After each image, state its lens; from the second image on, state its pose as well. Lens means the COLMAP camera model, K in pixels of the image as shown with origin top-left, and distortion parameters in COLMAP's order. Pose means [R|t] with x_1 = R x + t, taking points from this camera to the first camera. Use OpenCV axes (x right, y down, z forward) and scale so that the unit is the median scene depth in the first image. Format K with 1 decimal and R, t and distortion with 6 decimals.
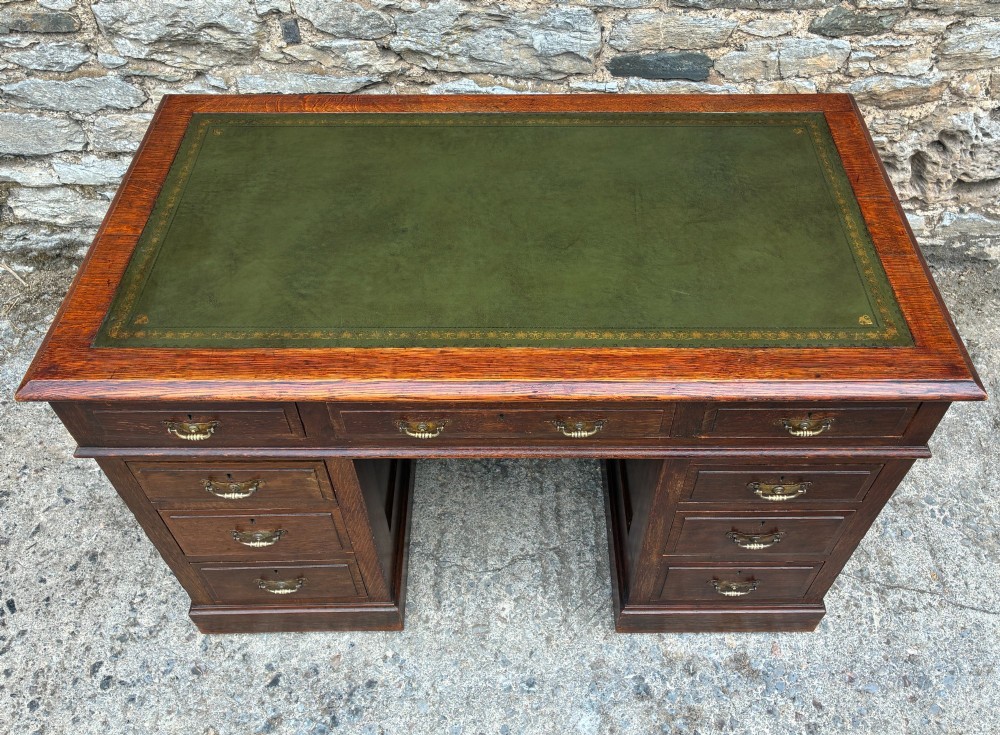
lens RADIAL K [[856.0, 0, 524.9], [0, 856.0, 354.7], [0, 0, 1]] dist [0.024099, -0.010611]
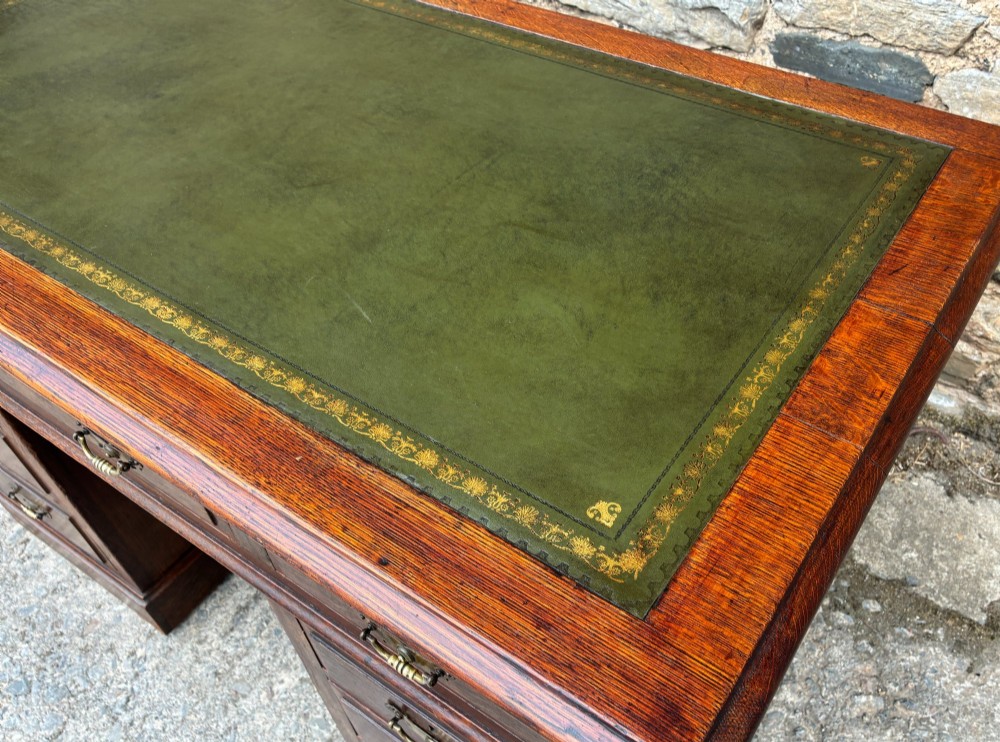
lens RADIAL K [[835.8, 0, 525.2], [0, 835.8, 400.5], [0, 0, 1]] dist [0.045411, -0.052361]
pose [[0.817298, 0.405379, -0.409502, 0.373839], [-0.406896, 0.909228, 0.087977, -0.082142], [0.407995, 0.094721, 0.908057, 0.427073]]
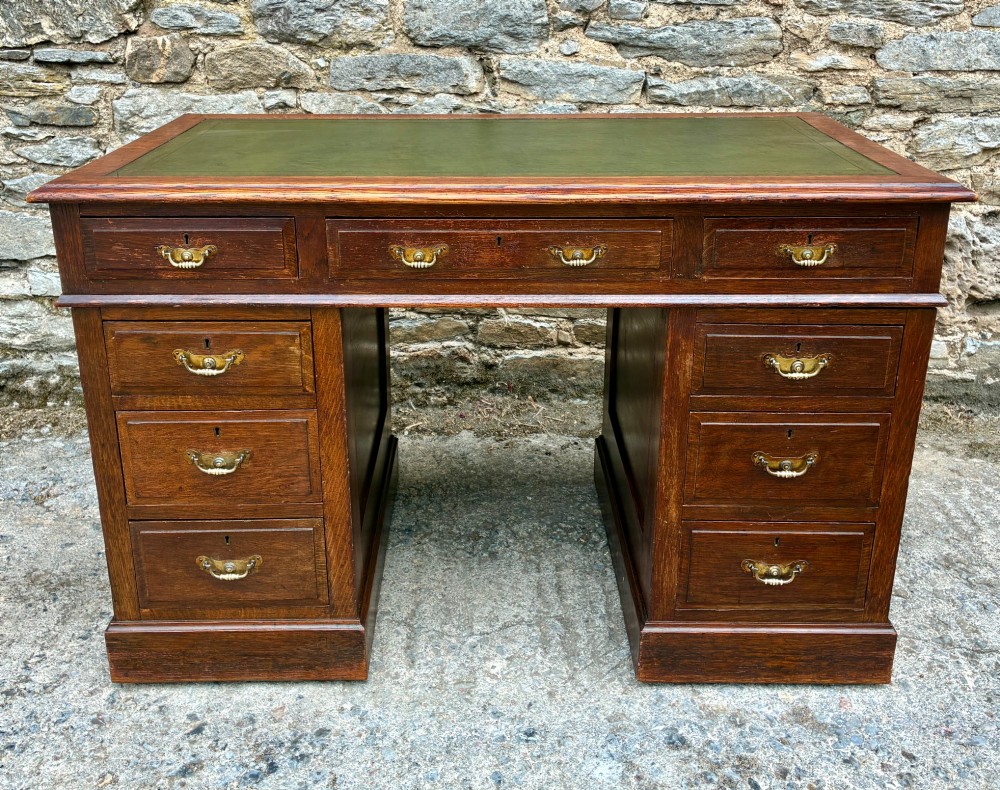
lens RADIAL K [[1060.1, 0, 495.5], [0, 1060.1, 312.5], [0, 0, 1]] dist [0.024489, 0.000000]
pose [[0.999972, -0.003078, -0.006843, -0.016557], [-0.000825, 0.861327, -0.508050, 0.549791], [0.007458, 0.508042, 0.861300, -0.010848]]
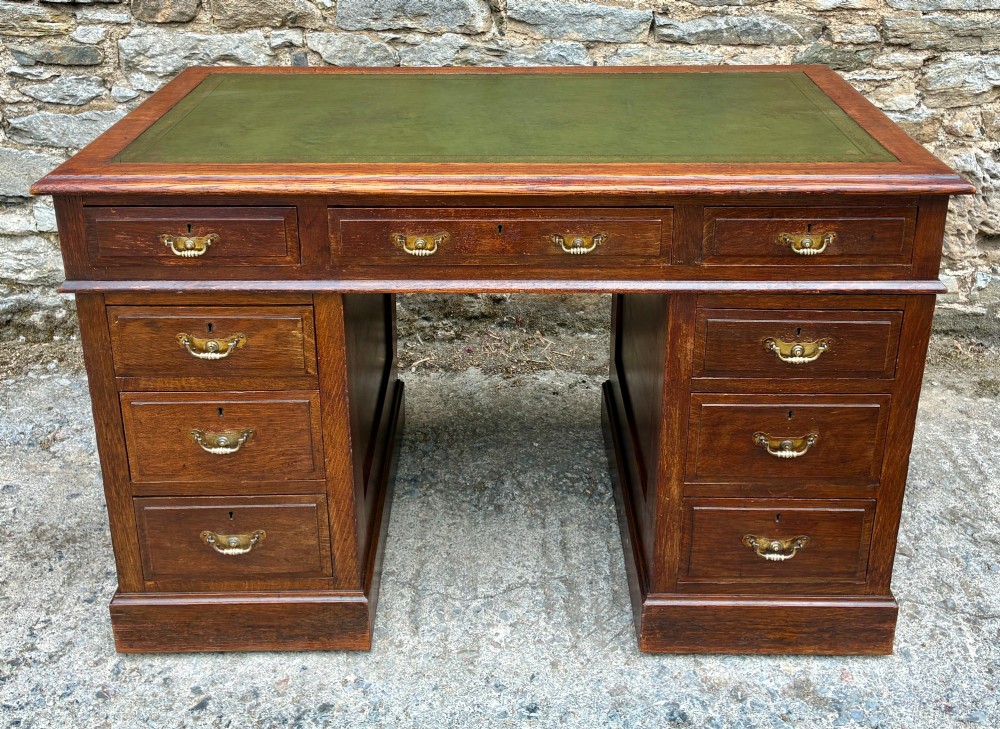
lens RADIAL K [[1078.4, 0, 509.7], [0, 1078.4, 190.1], [0, 0, 1]] dist [0.026611, 0.000000]
pose [[0.999955, -0.002816, -0.009024, -0.003223], [-0.002065, 0.866459, -0.499244, 0.472387], [0.009225, 0.499240, 0.866415, -0.079000]]
